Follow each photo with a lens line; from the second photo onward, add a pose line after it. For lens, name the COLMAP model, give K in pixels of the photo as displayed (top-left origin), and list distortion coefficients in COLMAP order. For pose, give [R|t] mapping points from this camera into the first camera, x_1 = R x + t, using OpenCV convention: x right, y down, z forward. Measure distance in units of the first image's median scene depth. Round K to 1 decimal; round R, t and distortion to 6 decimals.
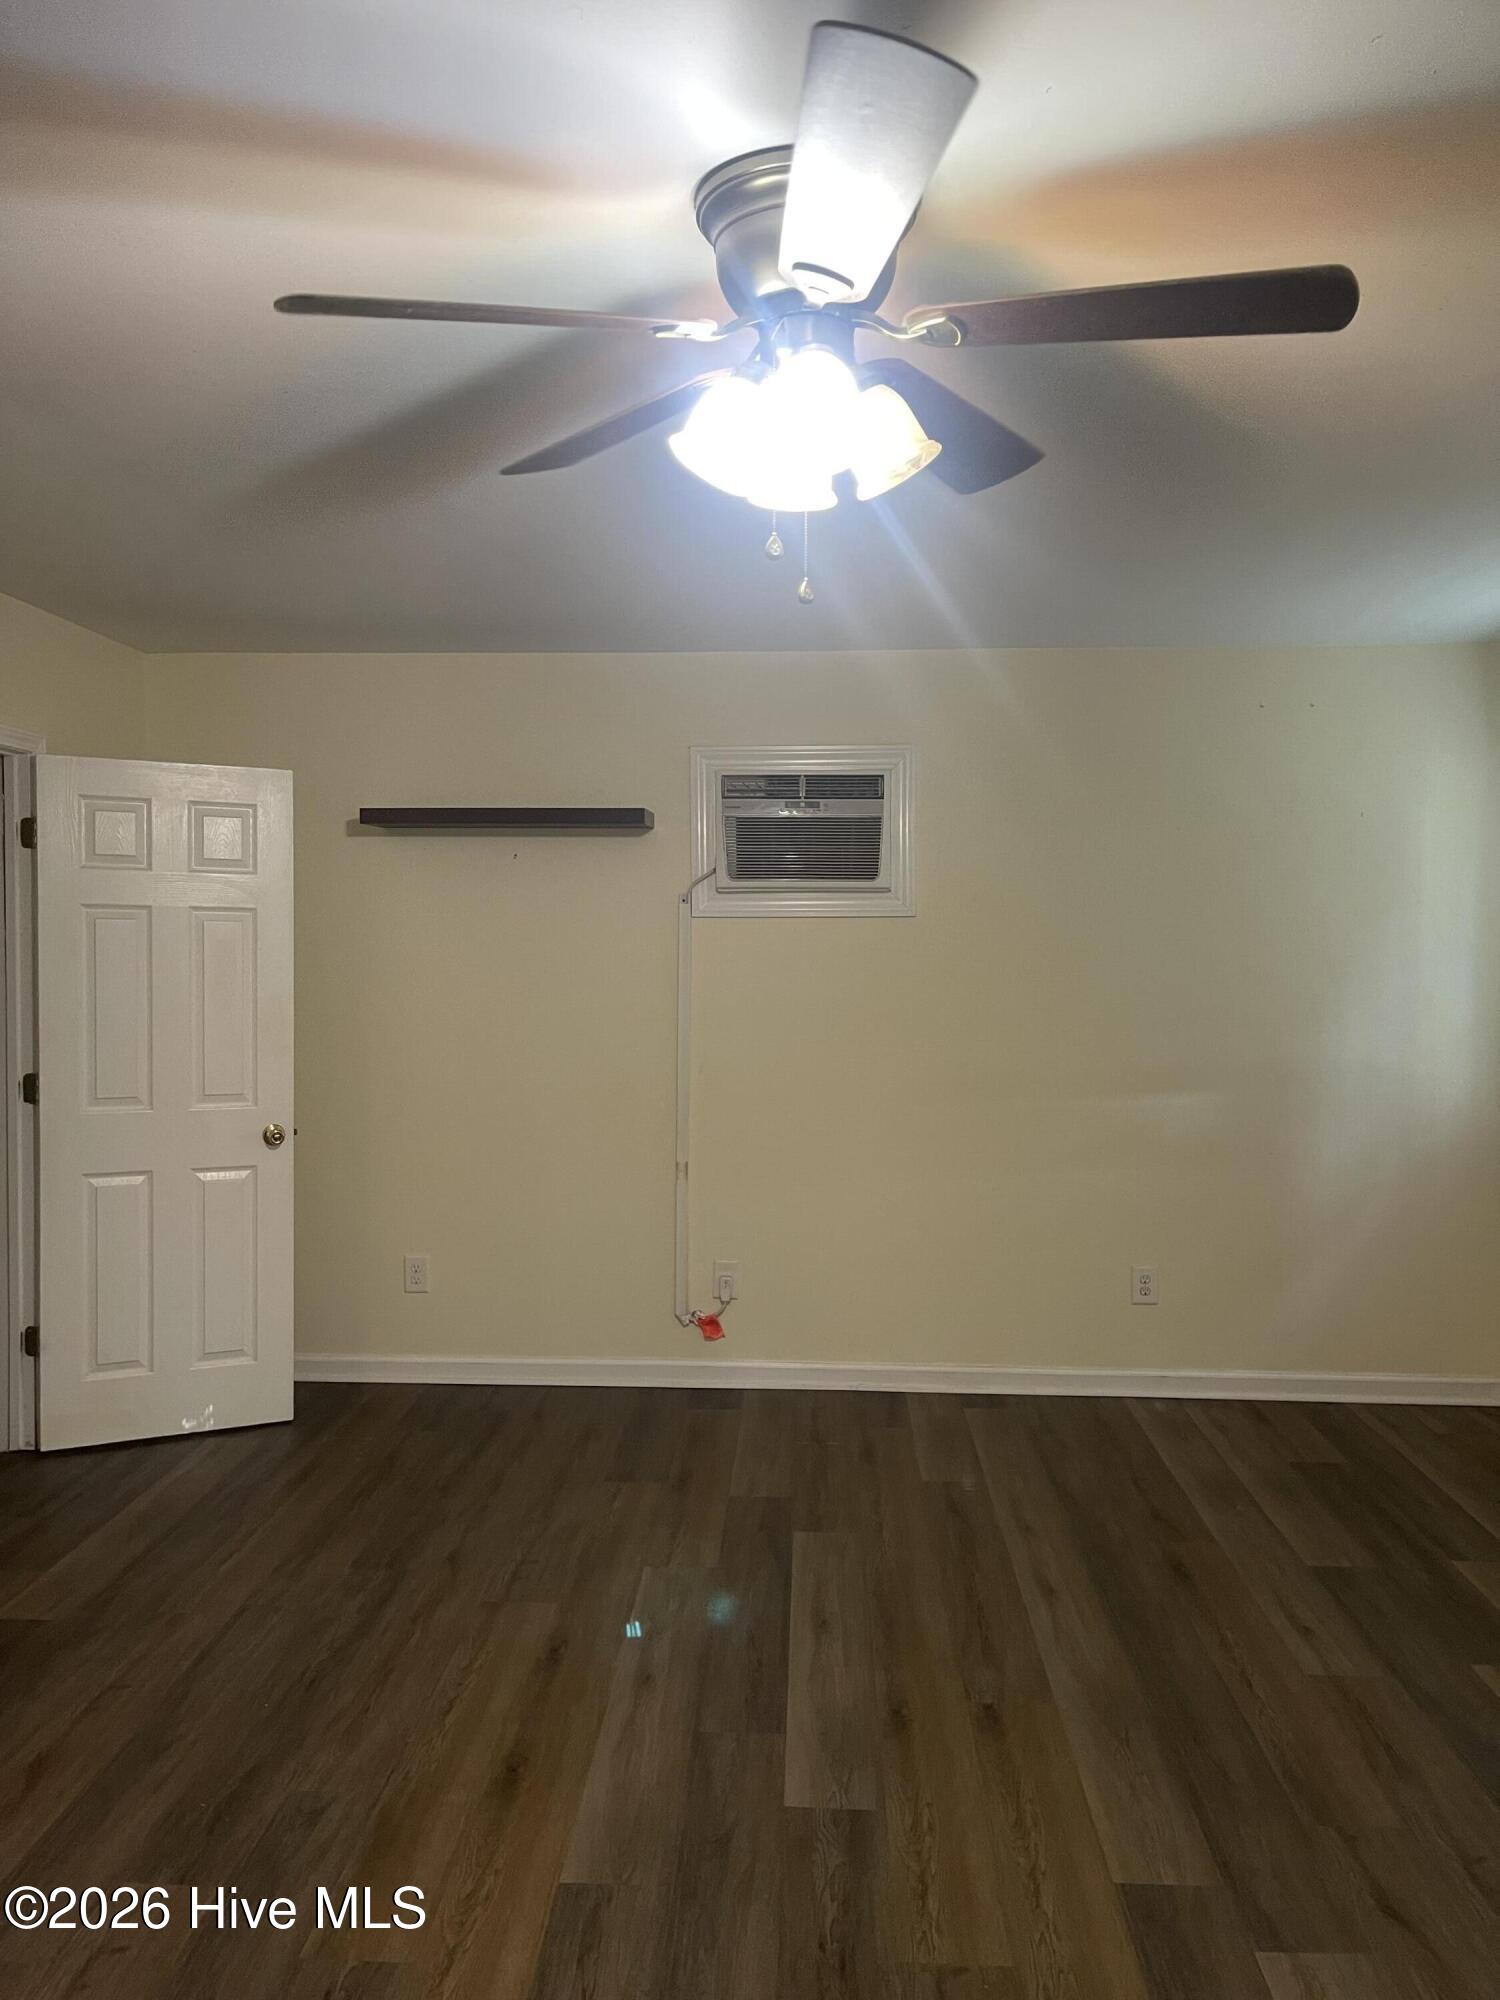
lens RADIAL K [[1509.5, 0, 741.9], [0, 1509.5, 1002.3], [0, 0, 1]] dist [0.056751, -0.078058]
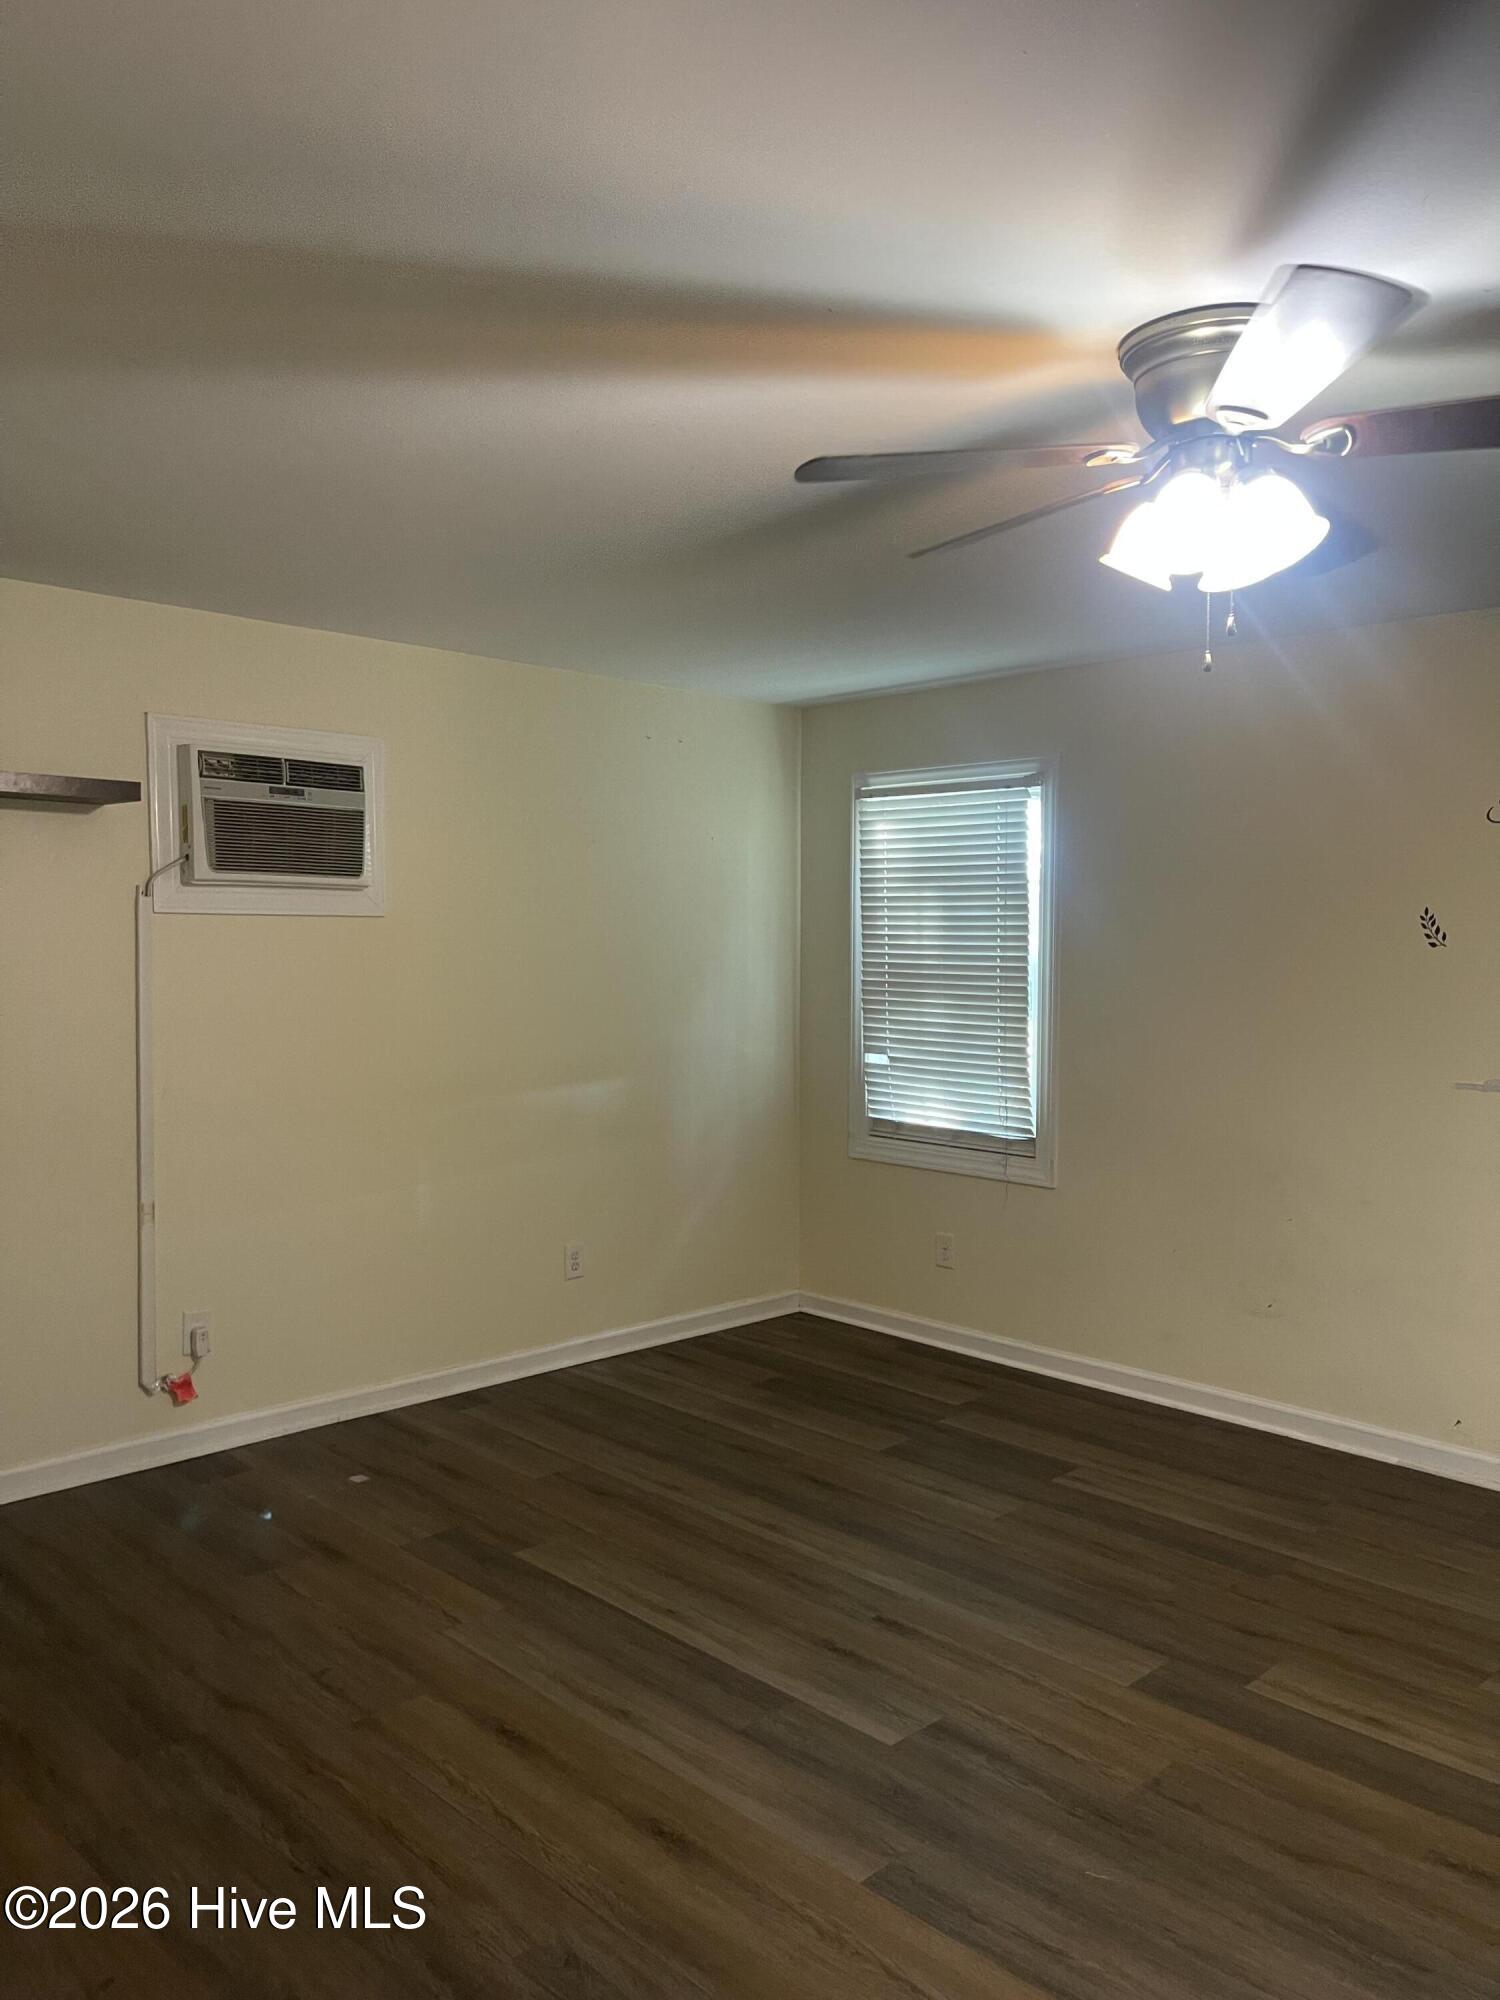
lens RADIAL K [[1509.5, 0, 741.9], [0, 1509.5, 1002.3], [0, 0, 1]] dist [0.056751, -0.078058]
pose [[0.679866, -0.027760, 0.732811, -0.444880], [0.024003, 0.999590, 0.015597, -0.011841], [-0.732943, 0.006985, 0.680254, 0.180862]]
